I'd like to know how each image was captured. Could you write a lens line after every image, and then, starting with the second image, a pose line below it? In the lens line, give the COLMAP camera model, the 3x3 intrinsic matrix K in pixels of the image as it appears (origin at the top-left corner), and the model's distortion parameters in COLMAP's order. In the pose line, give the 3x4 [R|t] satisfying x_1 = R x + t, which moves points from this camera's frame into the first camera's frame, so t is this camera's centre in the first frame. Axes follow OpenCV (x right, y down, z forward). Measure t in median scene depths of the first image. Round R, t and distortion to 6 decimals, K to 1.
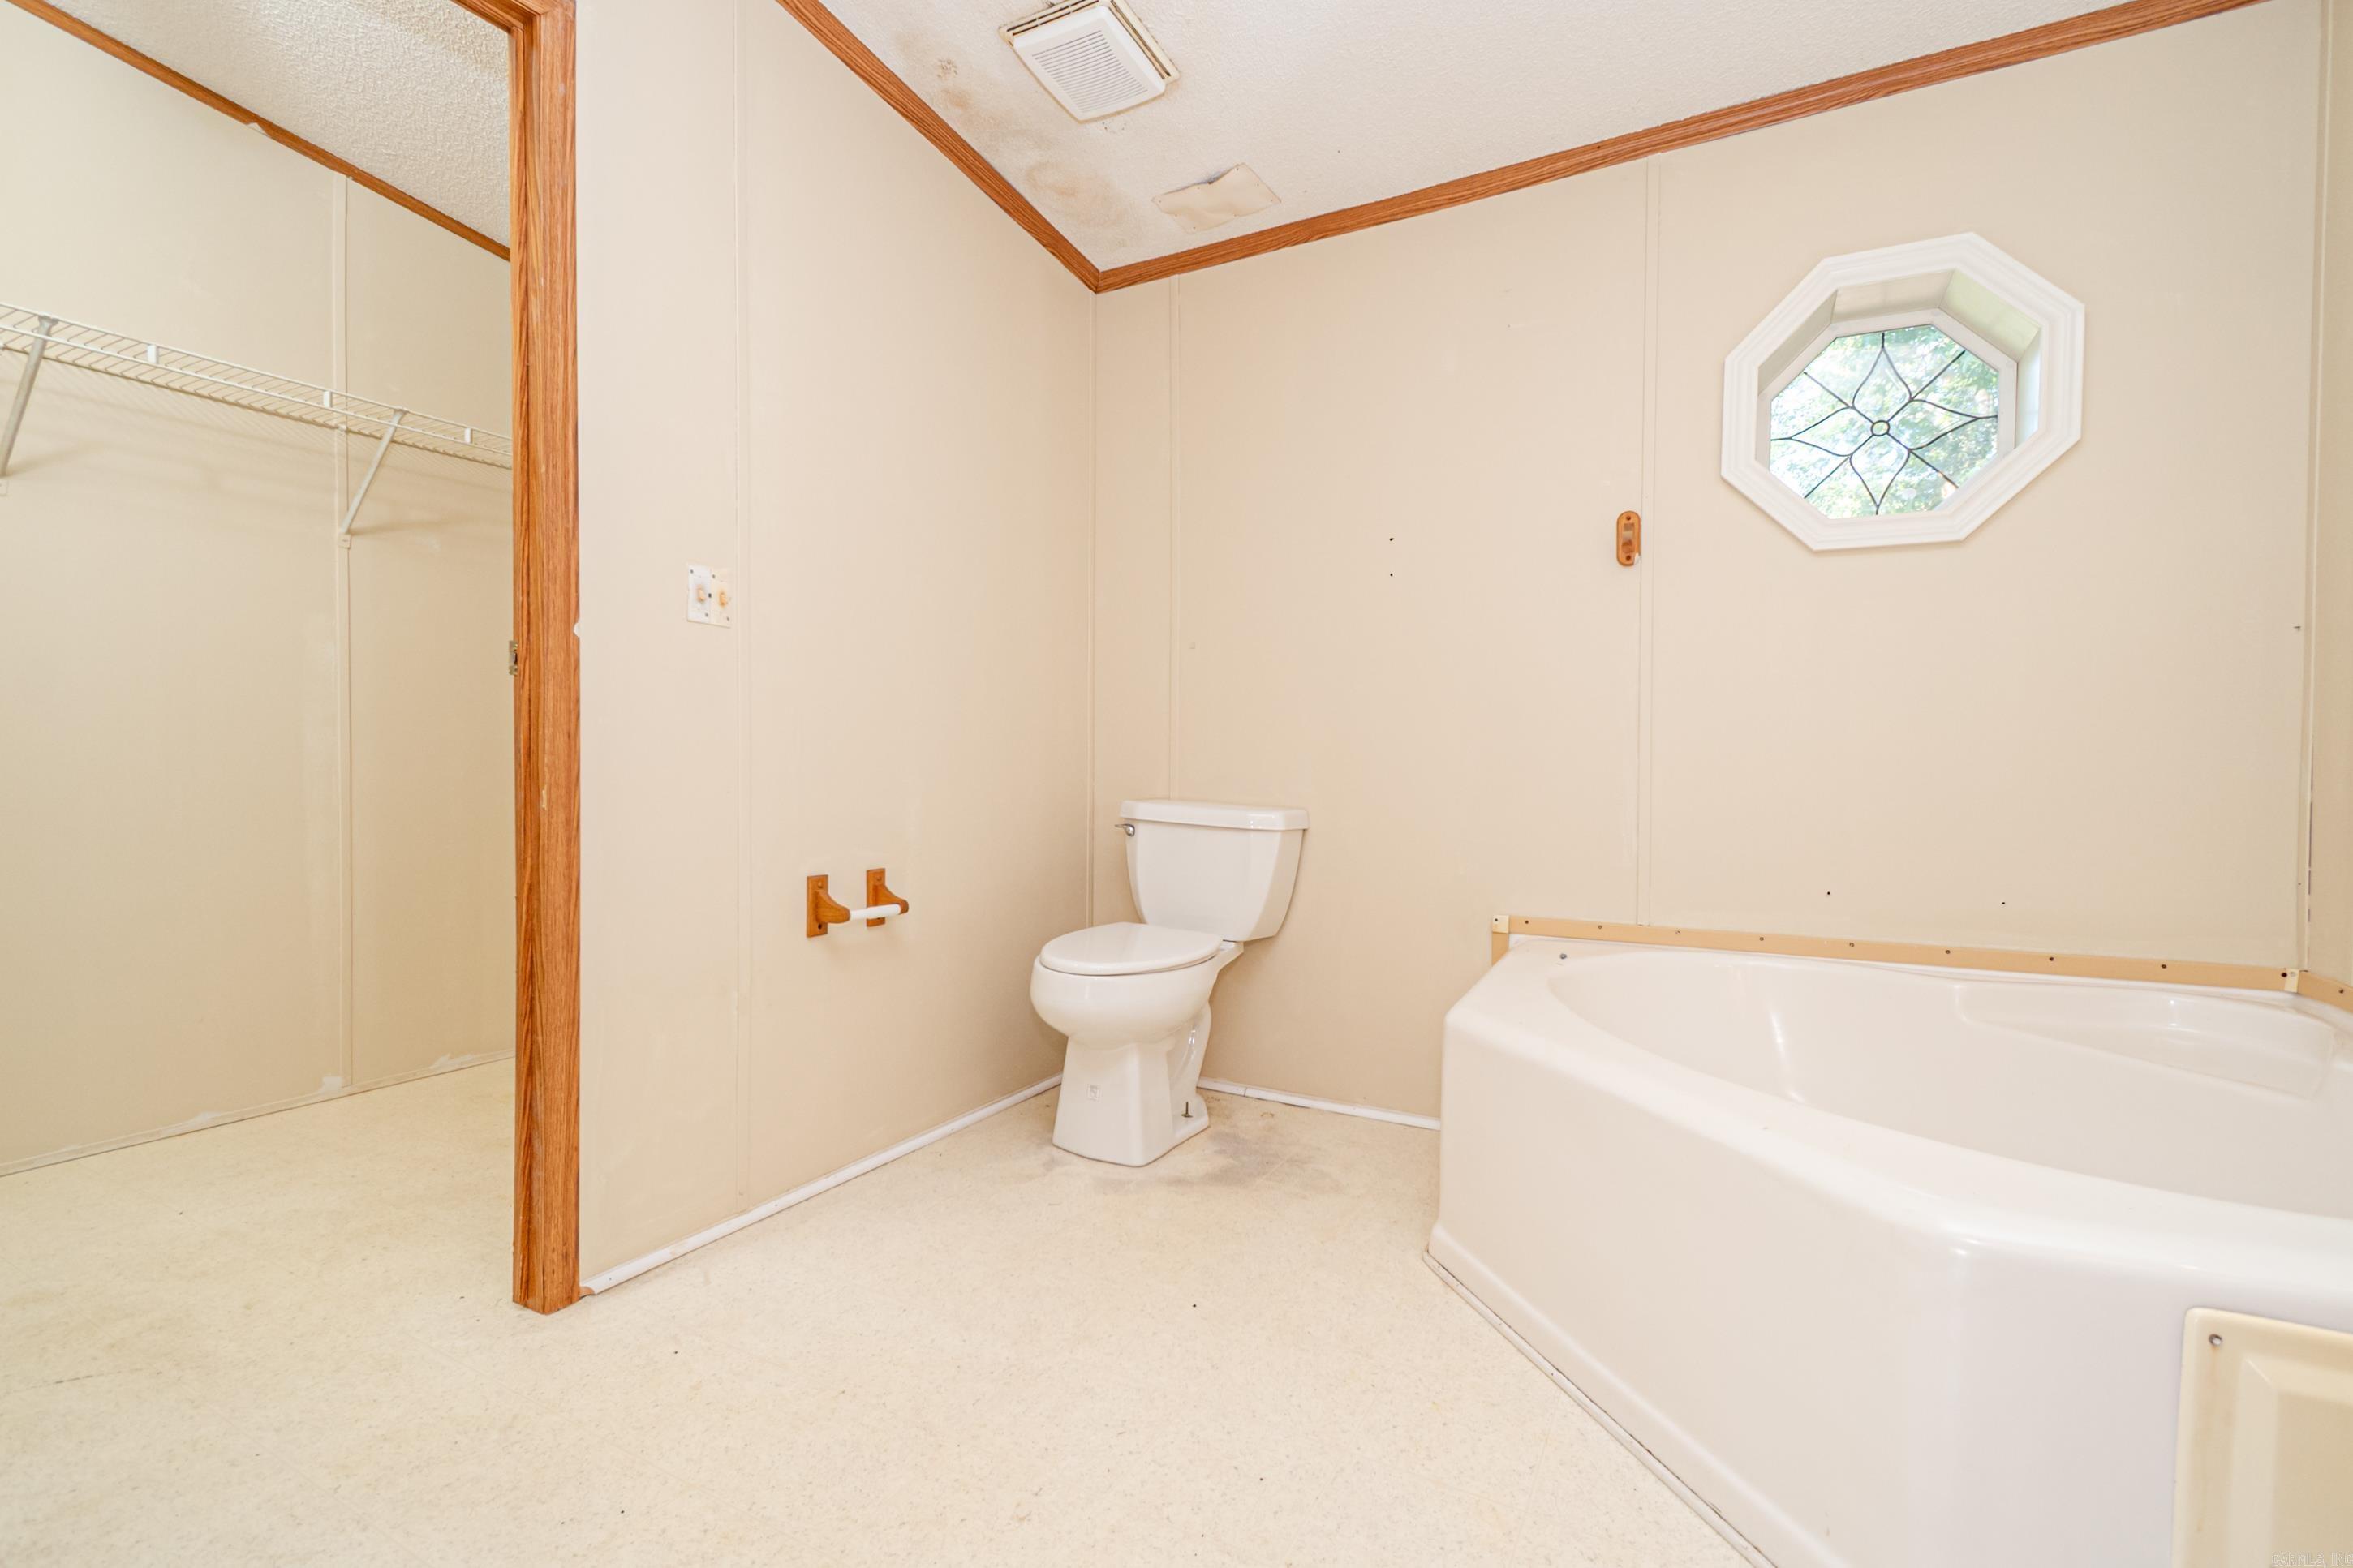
lens RADIAL K [[1048.1, 0, 1170.5], [0, 1048.1, 778.0], [0, 0, 1]] dist [0.002462, -0.000119]
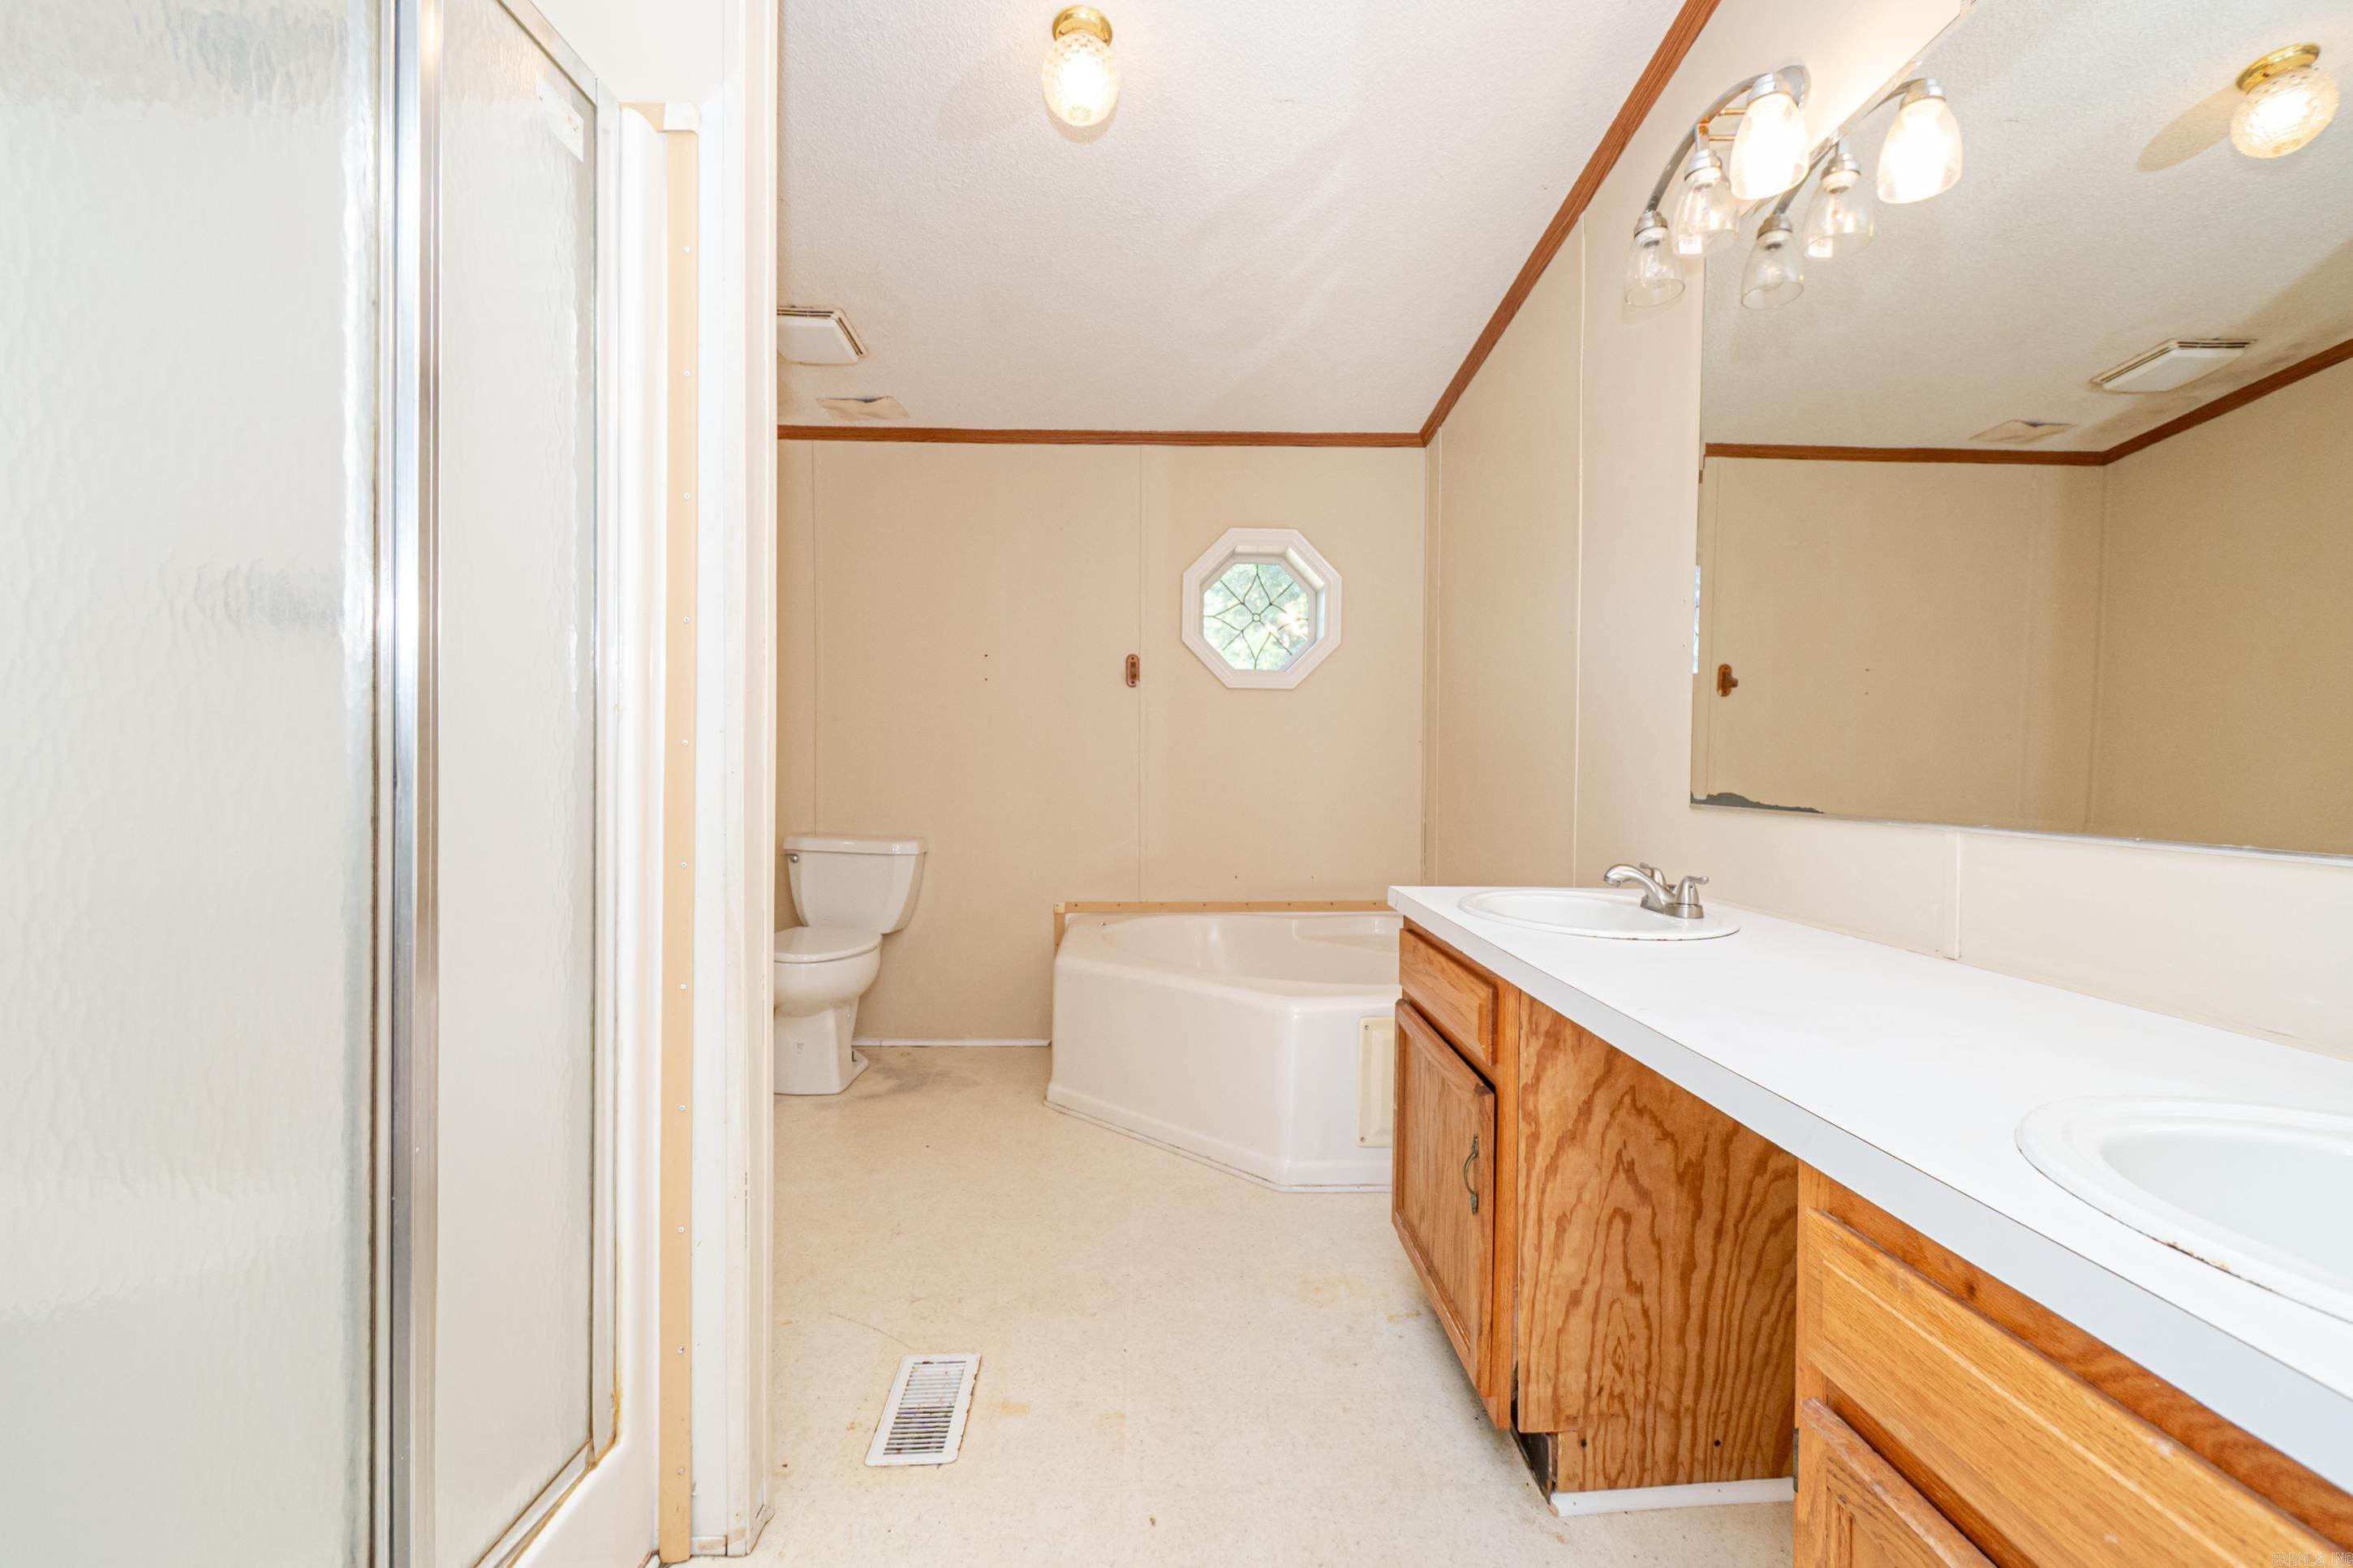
lens RADIAL K [[1048.1, 0, 1170.5], [0, 1048.1, 778.0], [0, 0, 1]] dist [0.002462, -0.000119]
pose [[0.863968, -0.010226, 0.503442, -0.350002], [0.009850, 0.999946, 0.003407, -0.062069], [-0.503450, 0.002016, 0.864022, -0.466839]]
